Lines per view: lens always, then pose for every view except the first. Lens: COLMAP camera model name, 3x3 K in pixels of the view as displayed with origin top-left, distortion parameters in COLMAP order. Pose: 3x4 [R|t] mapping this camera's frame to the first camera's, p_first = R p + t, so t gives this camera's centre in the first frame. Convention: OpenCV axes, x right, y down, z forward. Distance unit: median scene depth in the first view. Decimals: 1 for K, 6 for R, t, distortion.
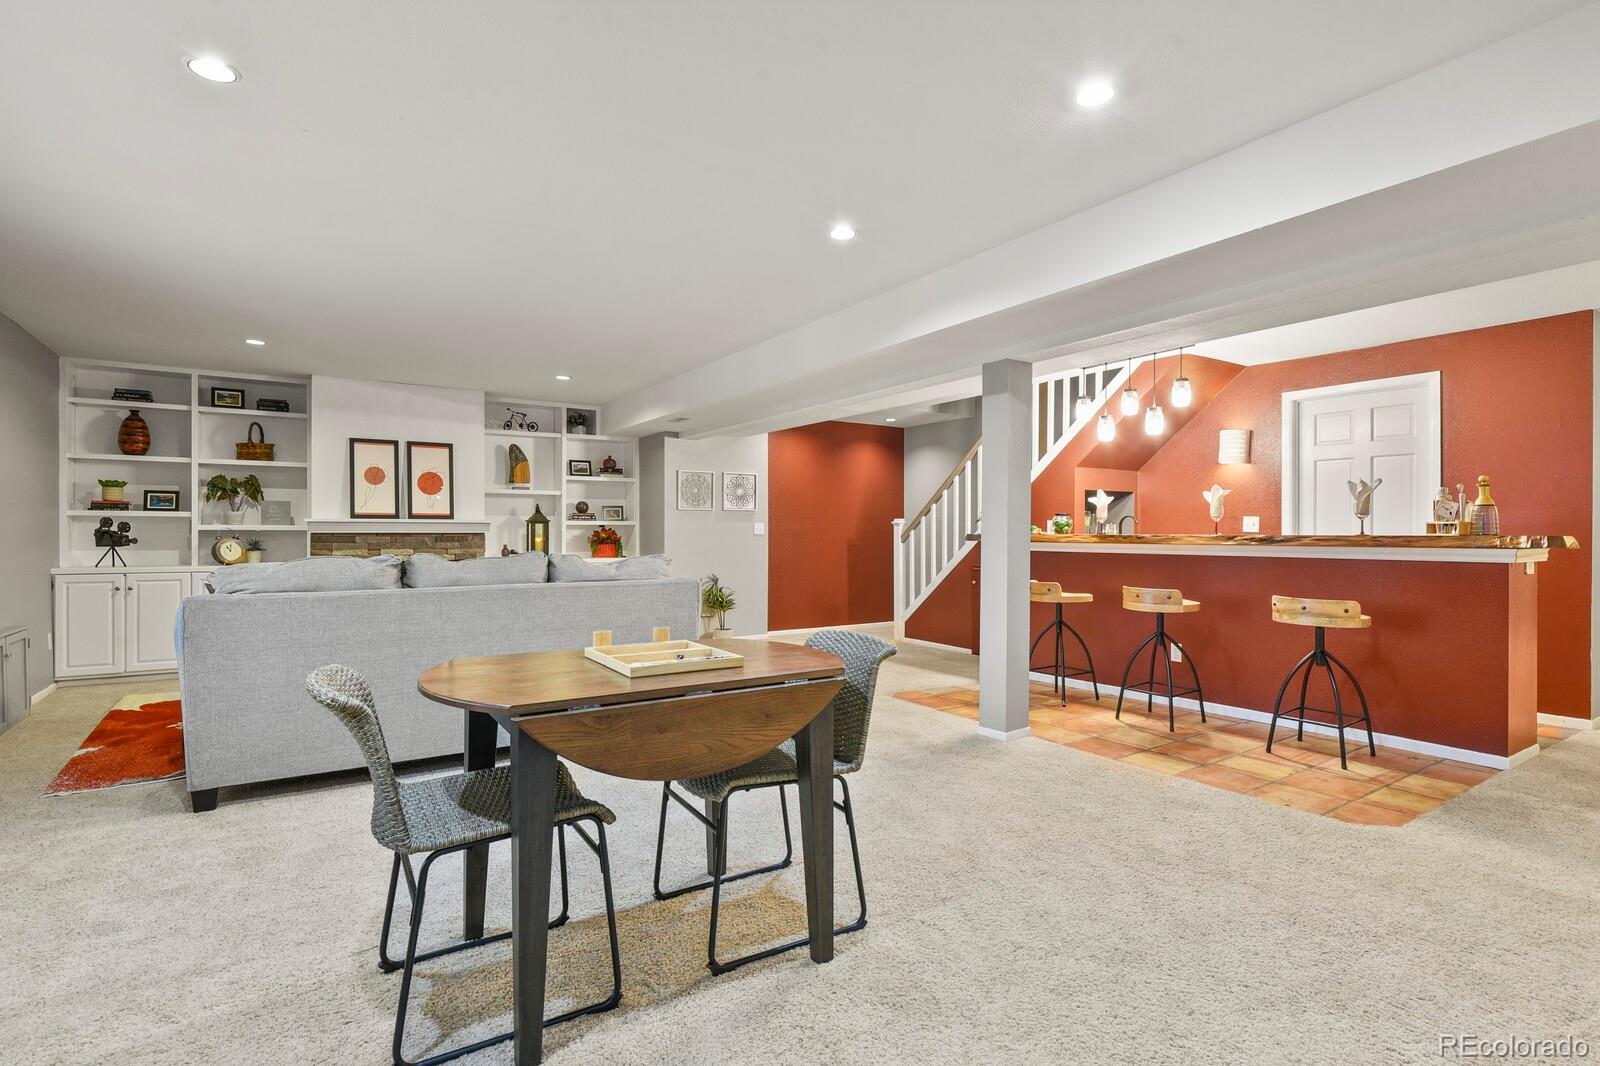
lens RADIAL K [[776.3, 0, 815.6], [0, 776.3, 532.2], [0, 0, 1]] dist [-0.001843, -0.000888]
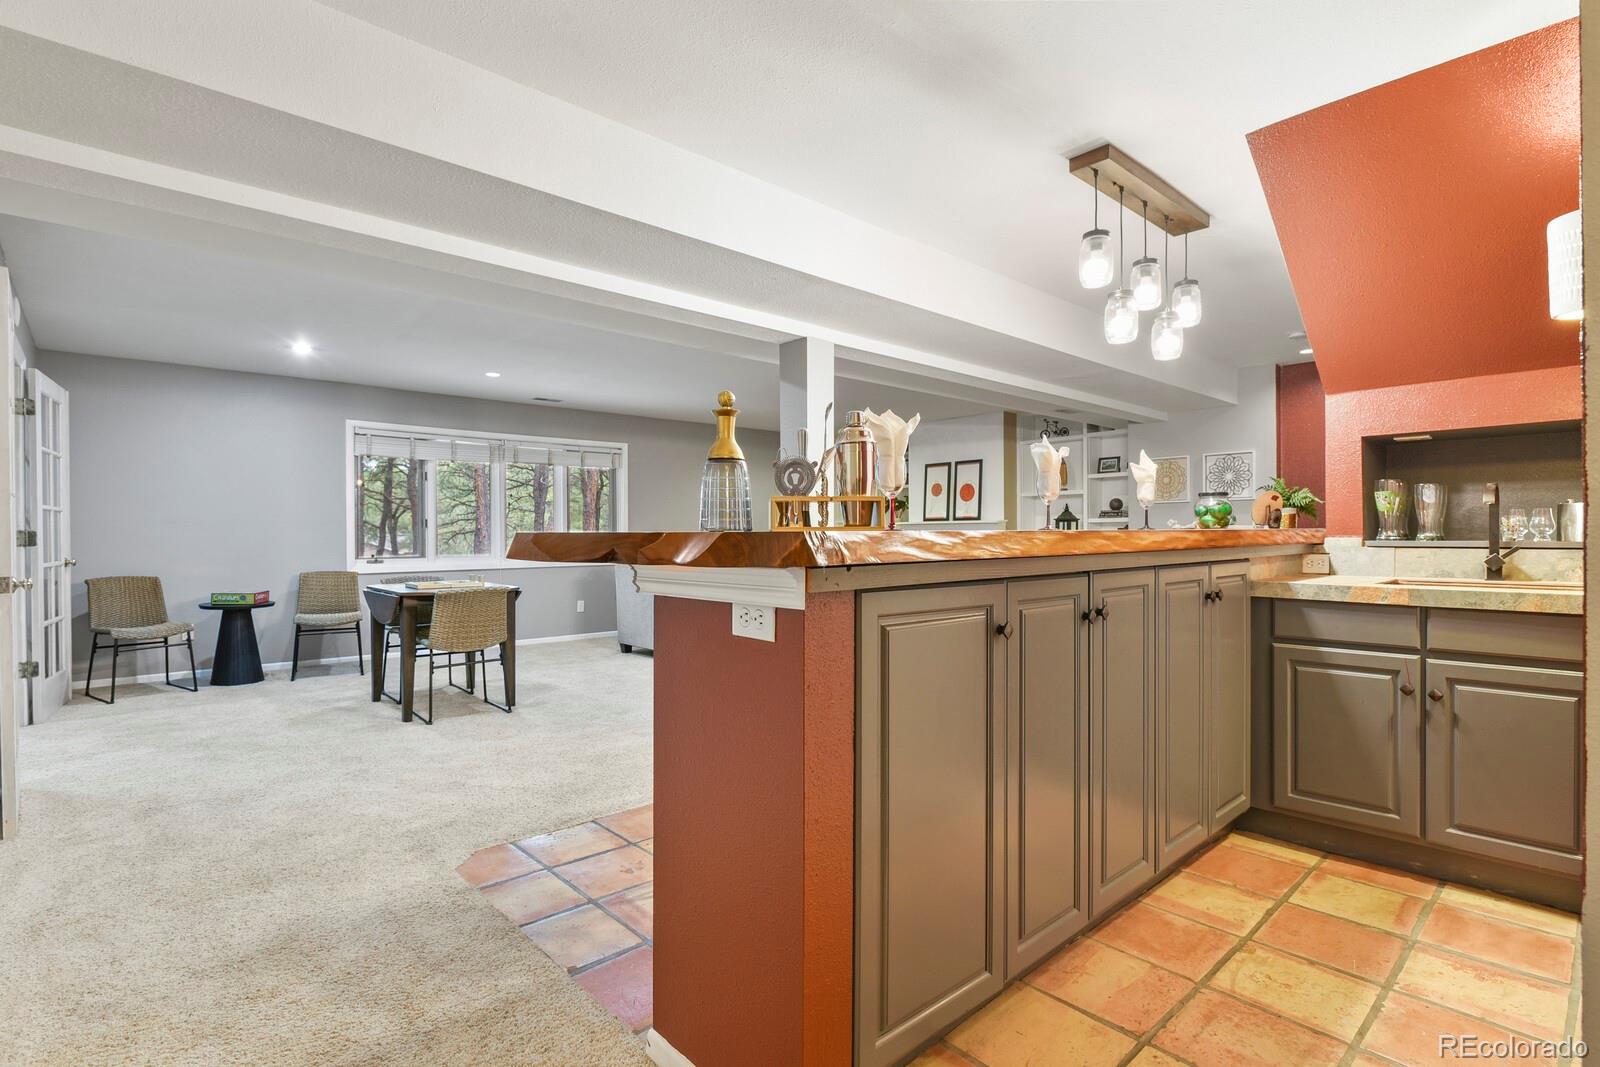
lens RADIAL K [[775.4, 0, 800.0], [0, 775.4, 533.5], [0, 0, 1]] dist [-0.000957, -0.000318]
pose [[0.142975, -0.002334, -0.989723, 0.719556], [0.002718, 0.999994, -0.001966, 0.005785], [0.989723, -0.002409, 0.142981, 0.546689]]
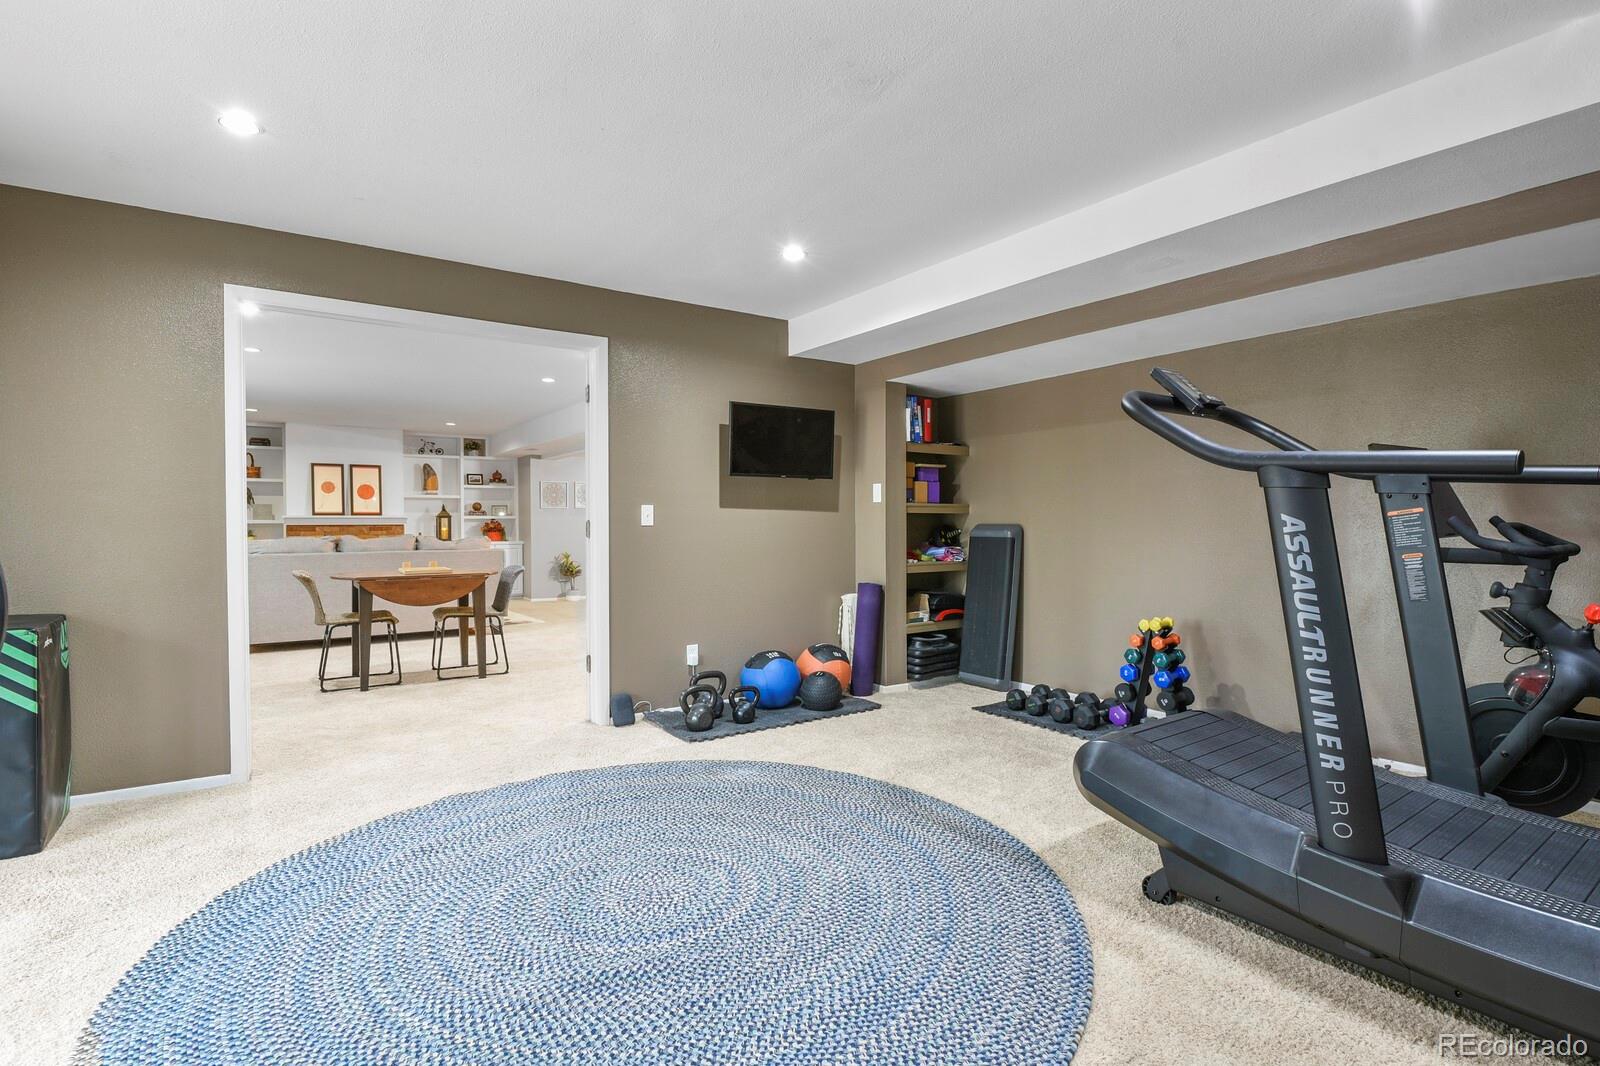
lens RADIAL K [[776.3, 0, 815.6], [0, 776.3, 532.2], [0, 0, 1]] dist [-0.001843, -0.000888]
pose [[0.999573, -0.003567, 0.029001, 0.336317], [0.003203, 0.999916, 0.012564, -0.000532], [-0.029043, -0.012466, 0.999500, -0.539161]]
